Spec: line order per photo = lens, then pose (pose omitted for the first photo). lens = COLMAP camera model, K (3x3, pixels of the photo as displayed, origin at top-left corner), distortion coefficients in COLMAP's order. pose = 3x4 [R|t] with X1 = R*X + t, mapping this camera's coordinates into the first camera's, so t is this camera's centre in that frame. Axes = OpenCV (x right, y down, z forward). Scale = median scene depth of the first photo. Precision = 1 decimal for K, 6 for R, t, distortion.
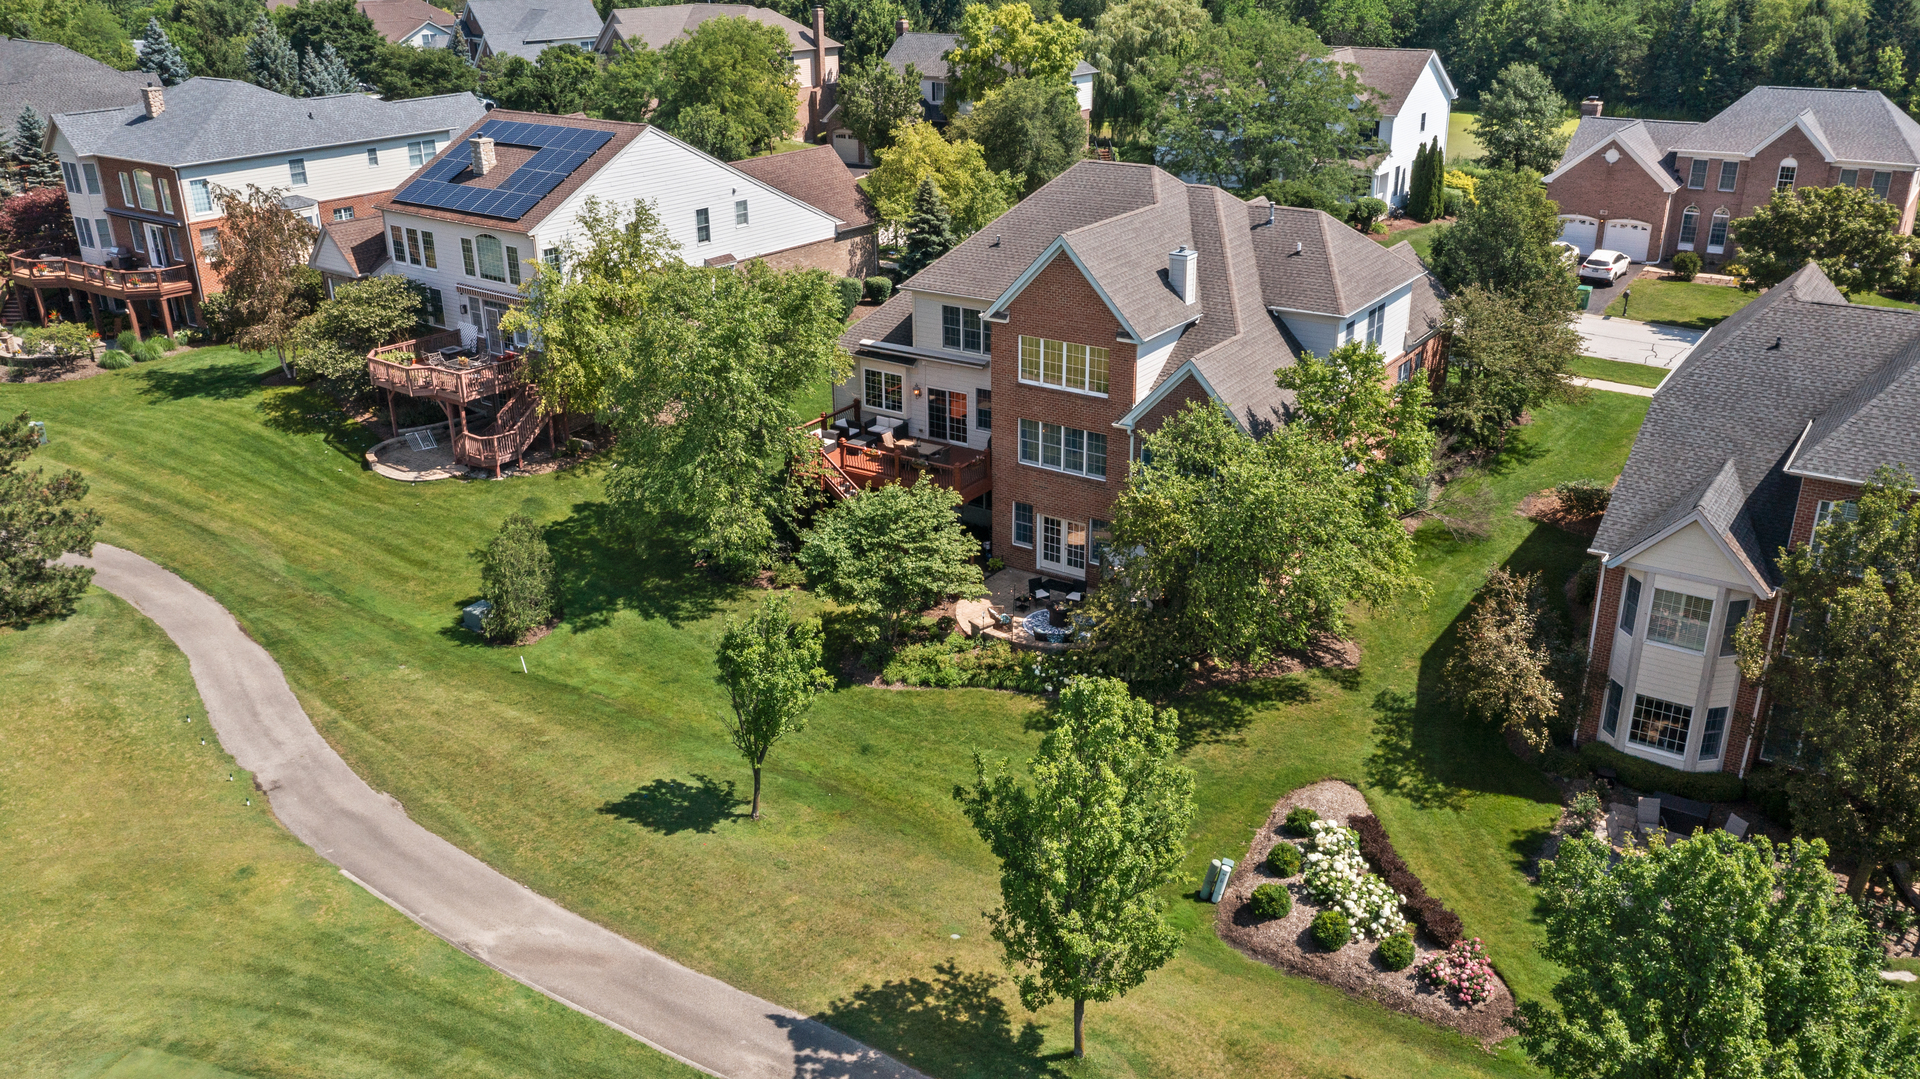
lens RADIAL K [[1520.1, 0, 960.0], [0, 1520.1, 539.5], [0, 0, 1]] dist [0.002612, 0.001251]
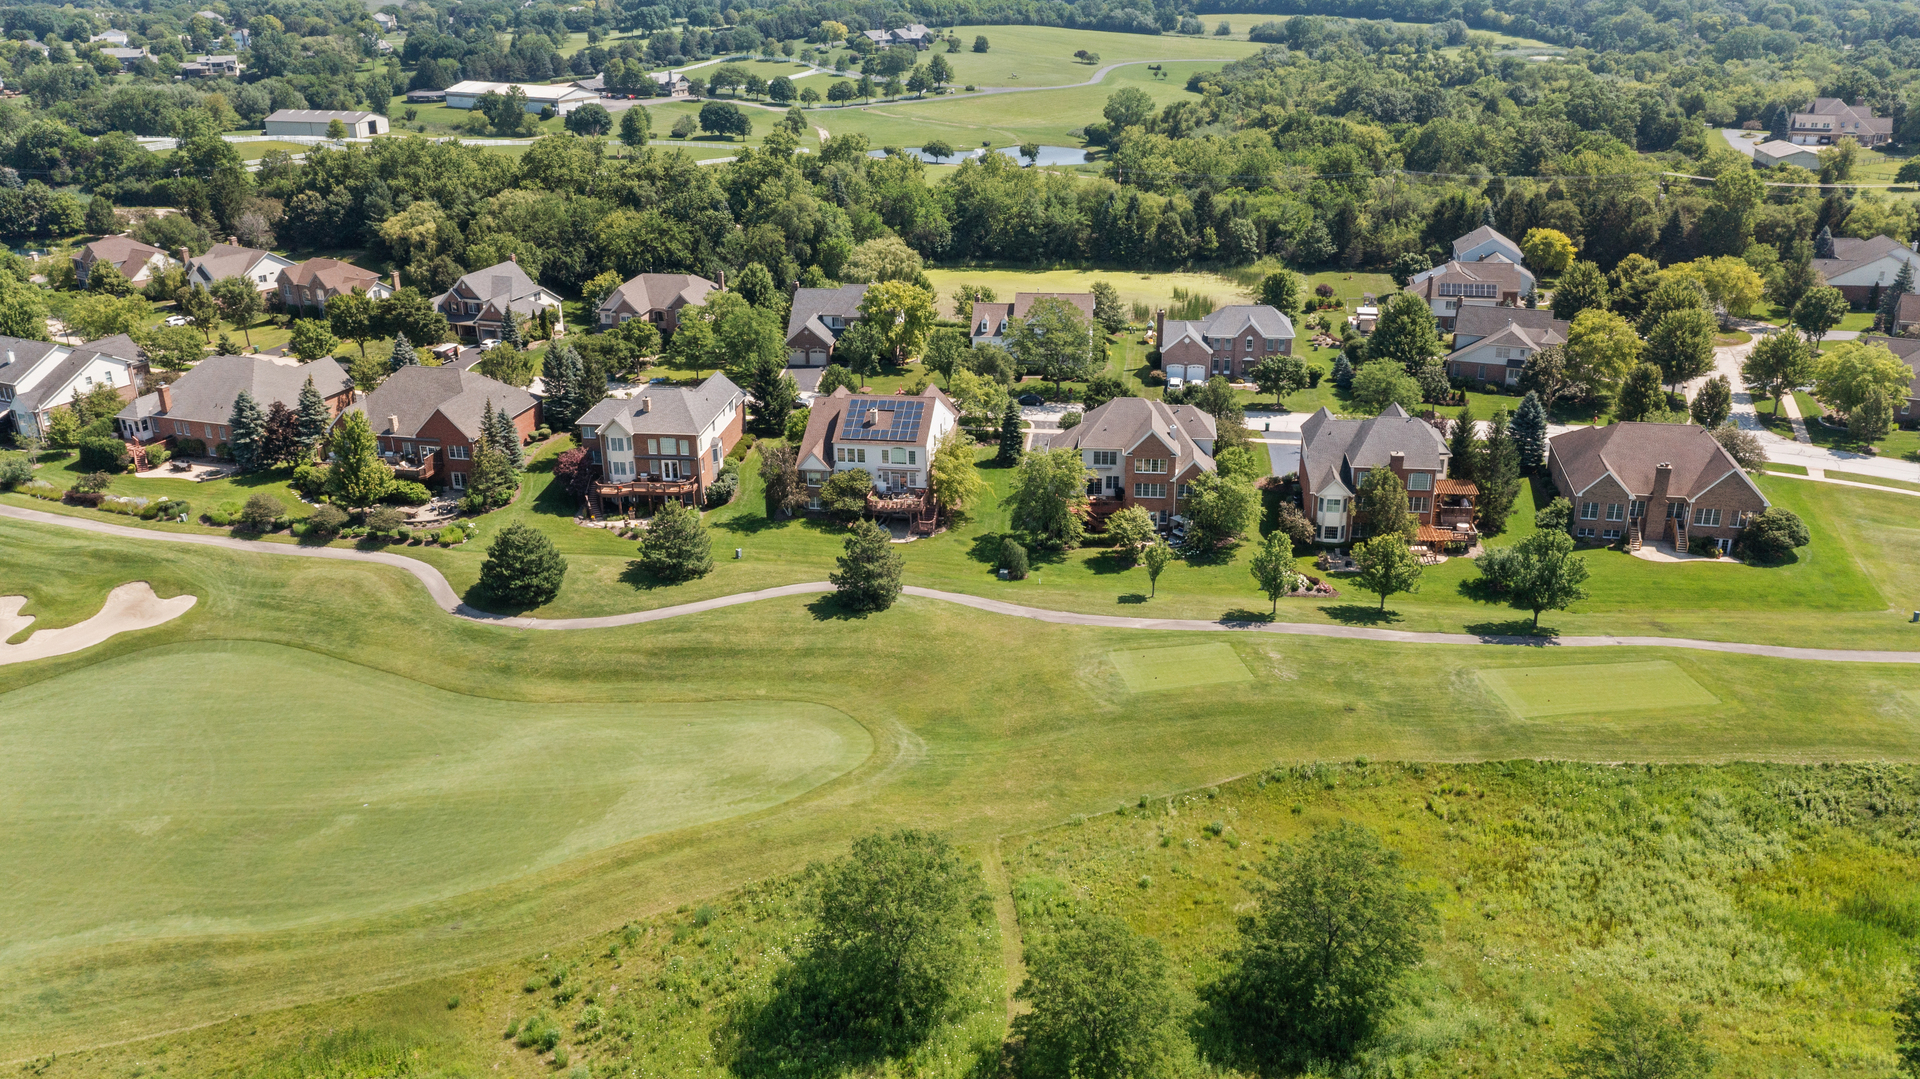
lens RADIAL K [[1520.1, 0, 960.0], [0, 1520.1, 539.5], [0, 0, 1]] dist [0.002612, 0.001251]
pose [[0.883984, -0.175416, 0.433361, -1.678414], [0.181363, 0.983019, 0.027956, -0.117677], [-0.430906, 0.053883, 0.900787, -1.715384]]
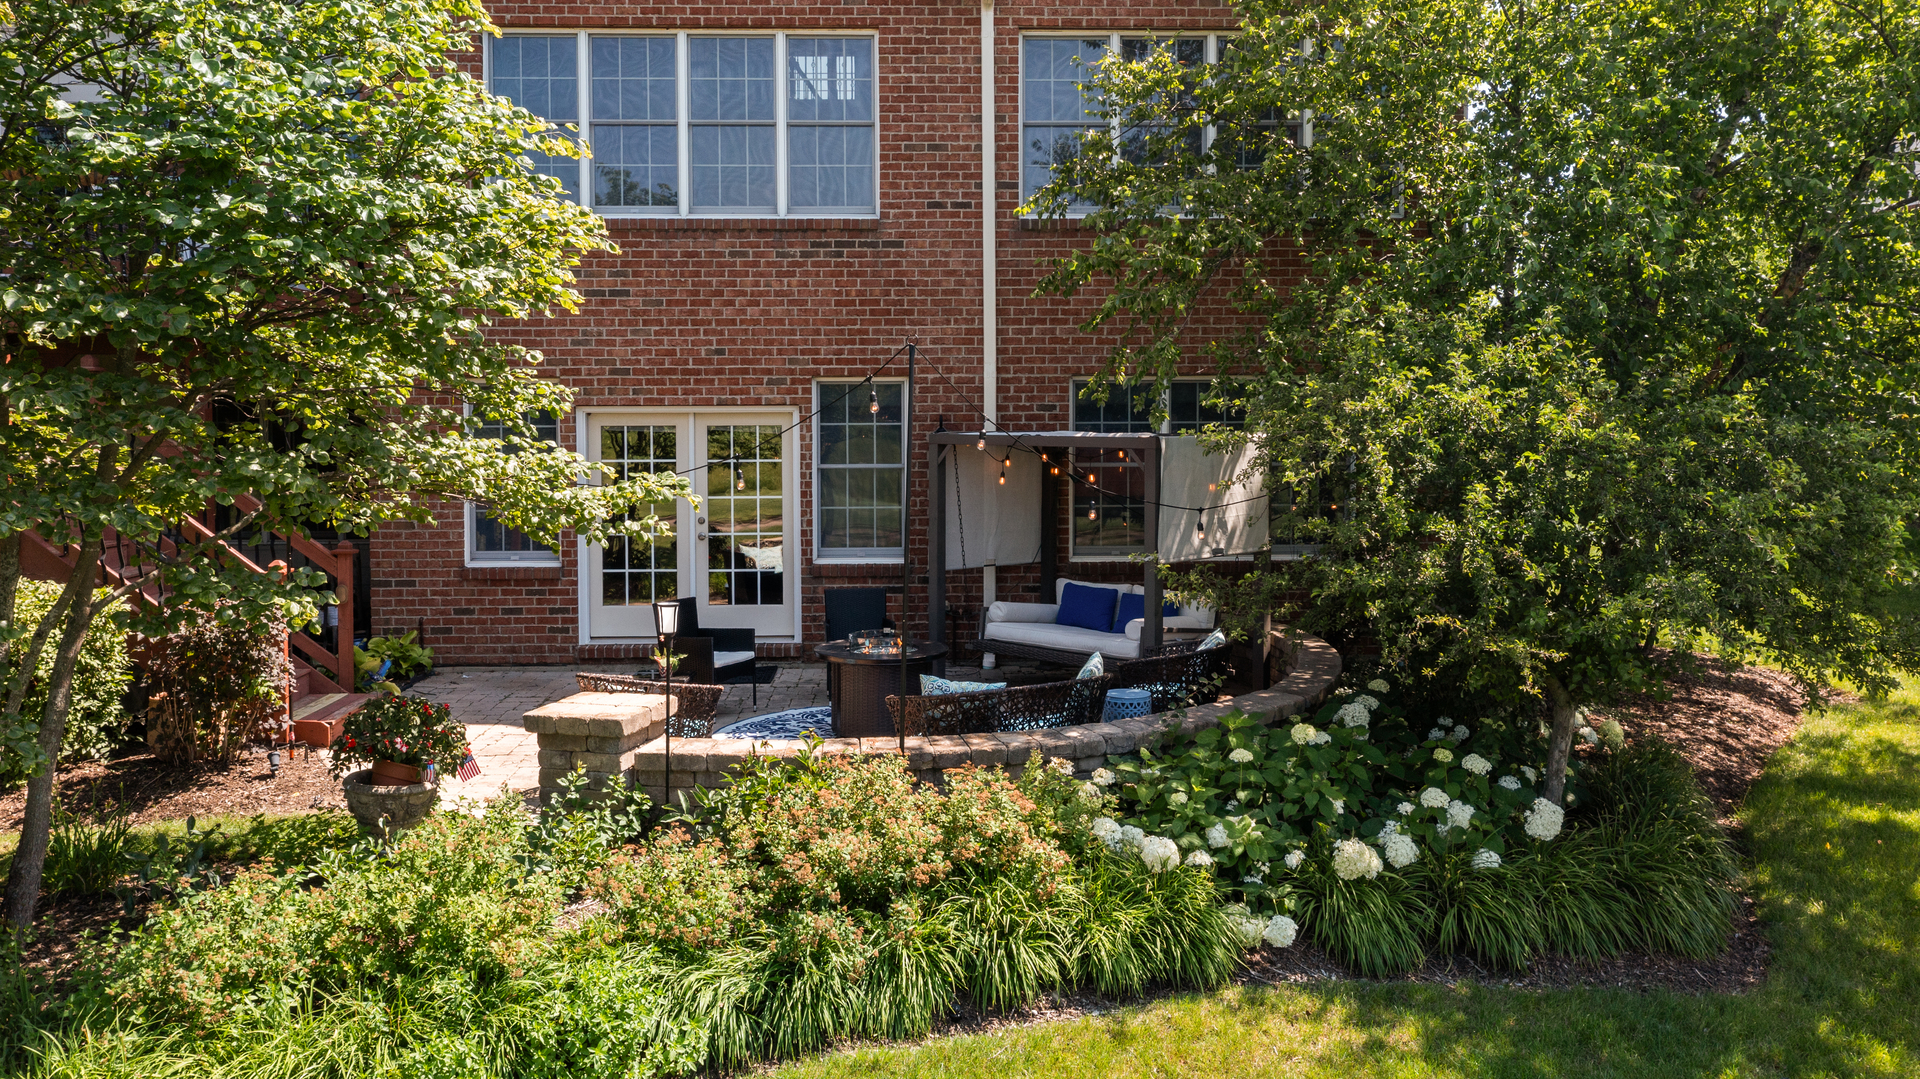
lens RADIAL K [[1520.1, 0, 960.0], [0, 1520.1, 539.5], [0, 0, 1]] dist [0.002612, 0.001251]
pose [[0.805146, -0.039857, 0.591736, -0.050484], [0.217891, 0.947843, -0.232631, 0.077284], [-0.551601, 0.316236, 0.771836, 0.765665]]
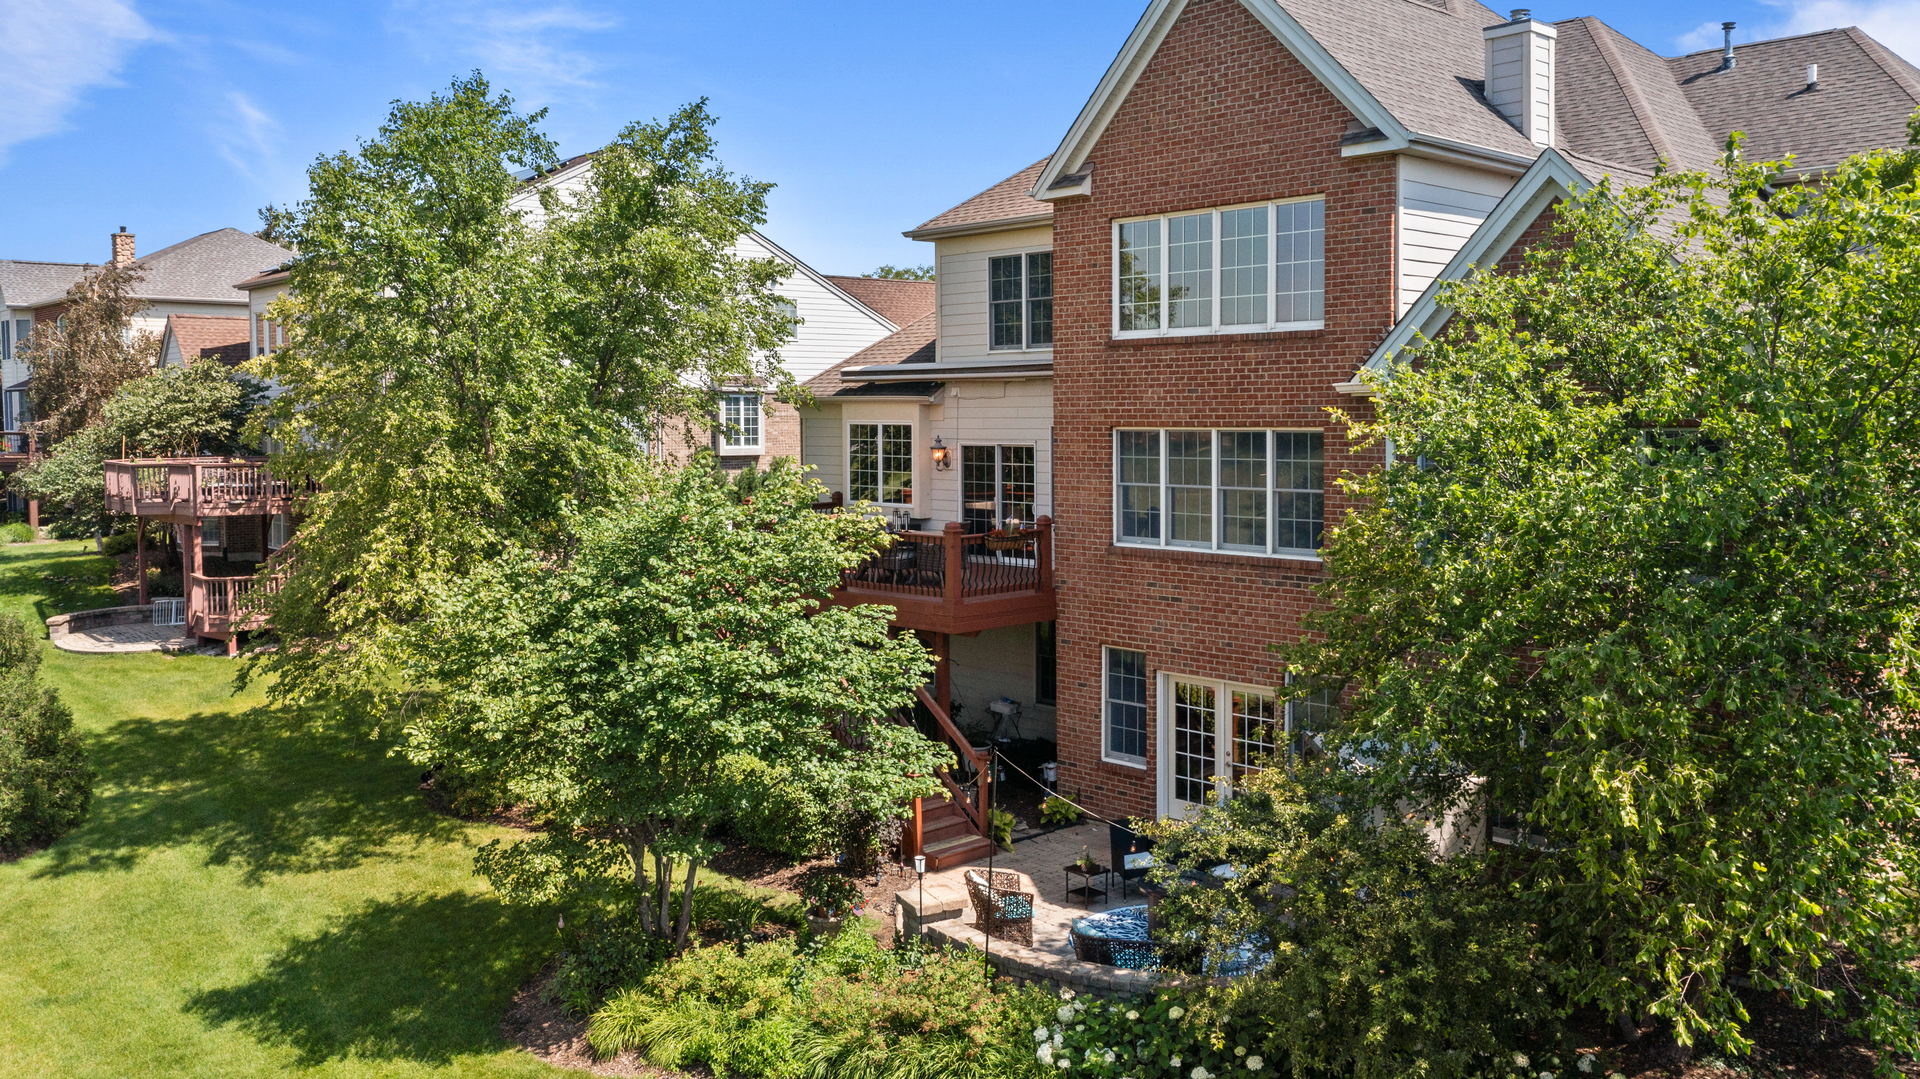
lens RADIAL K [[1556.8, 0, 961.3], [0, 1556.8, 503.2], [0, 0, 1]] dist [0.001610, -0.000417]
pose [[0.978697, 0.014161, -0.204821, 0.082783], [-0.079062, 0.946677, -0.312332, 0.071558], [0.189476, 0.321872, 0.927630, 0.594319]]
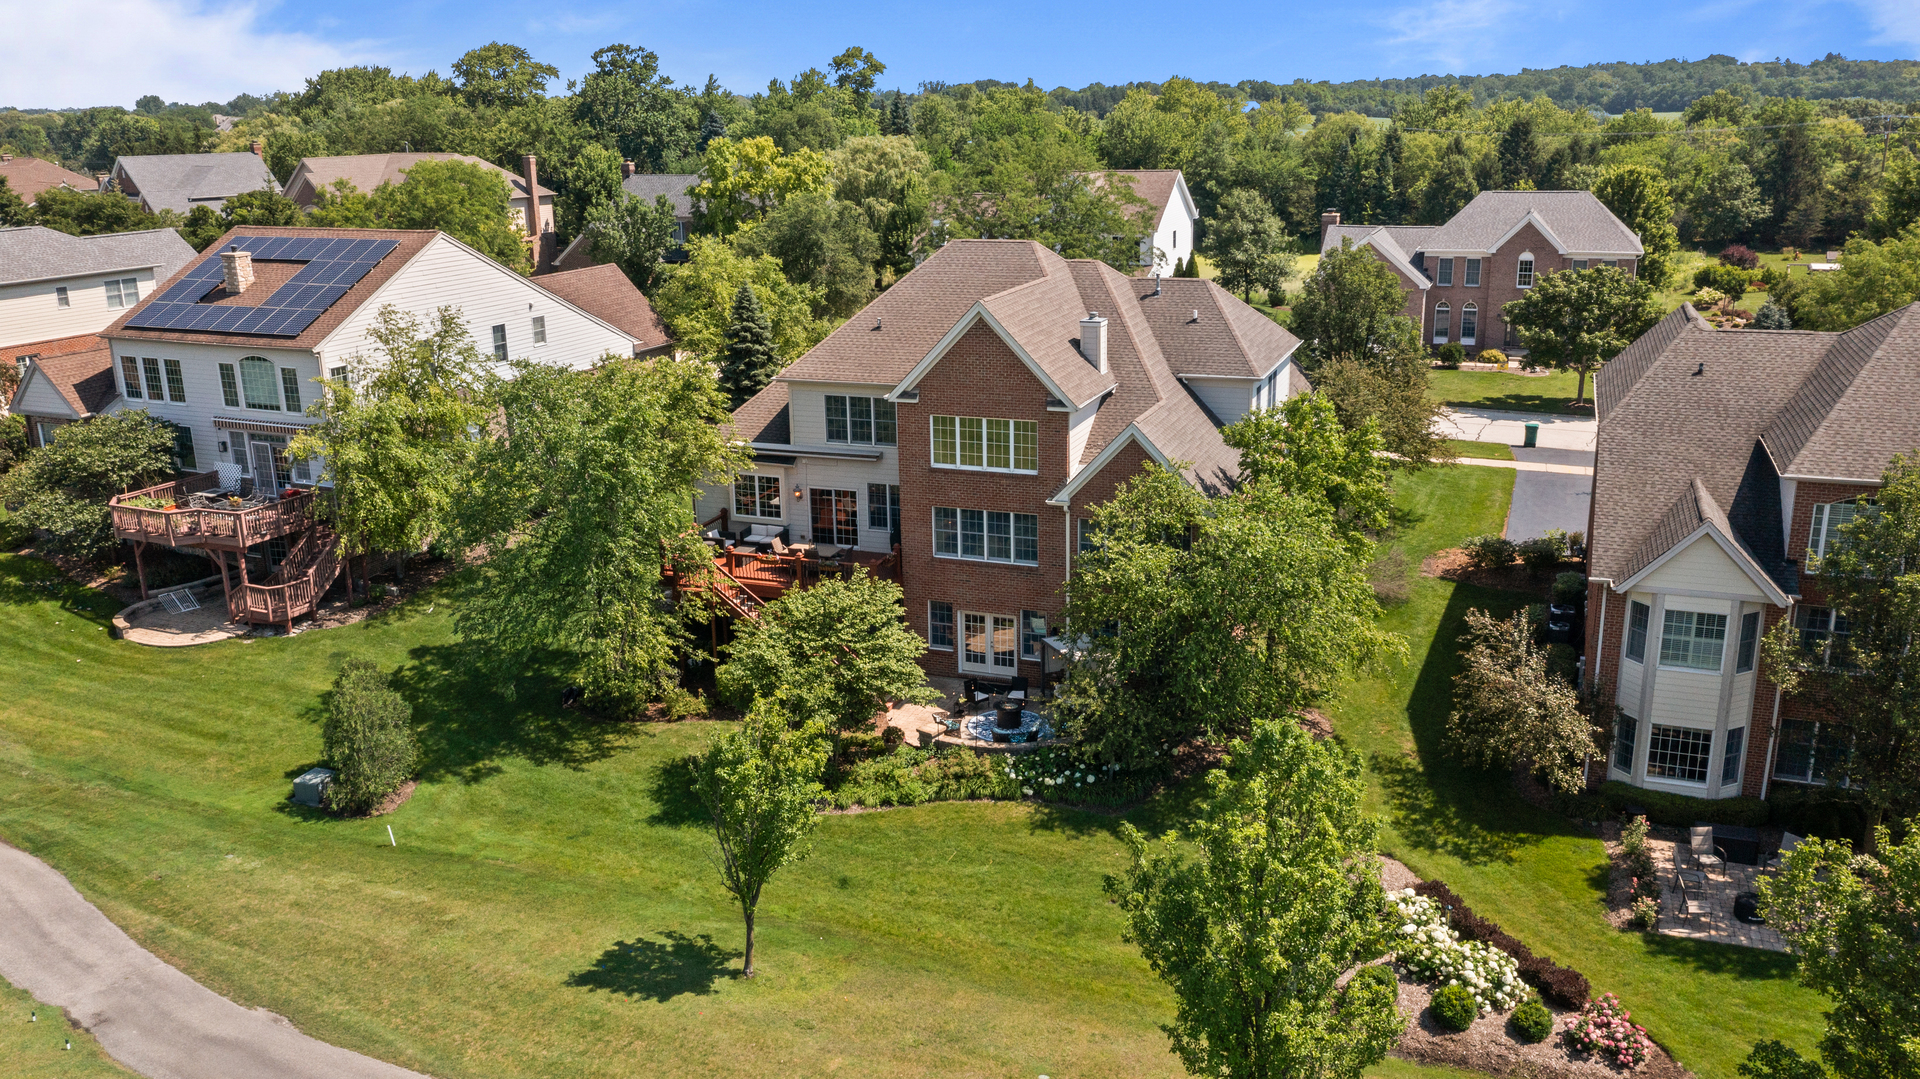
lens RADIAL K [[1521.9, 0, 960.0], [0, 1521.9, 539.5], [0, 0, 1]] dist [0.006175, 0.011223]
pose [[0.973284, -0.069804, 0.218736, -0.143107], [0.094104, 0.990250, -0.102709, 0.034068], [-0.209433, 0.120549, 0.970364, 0.110128]]
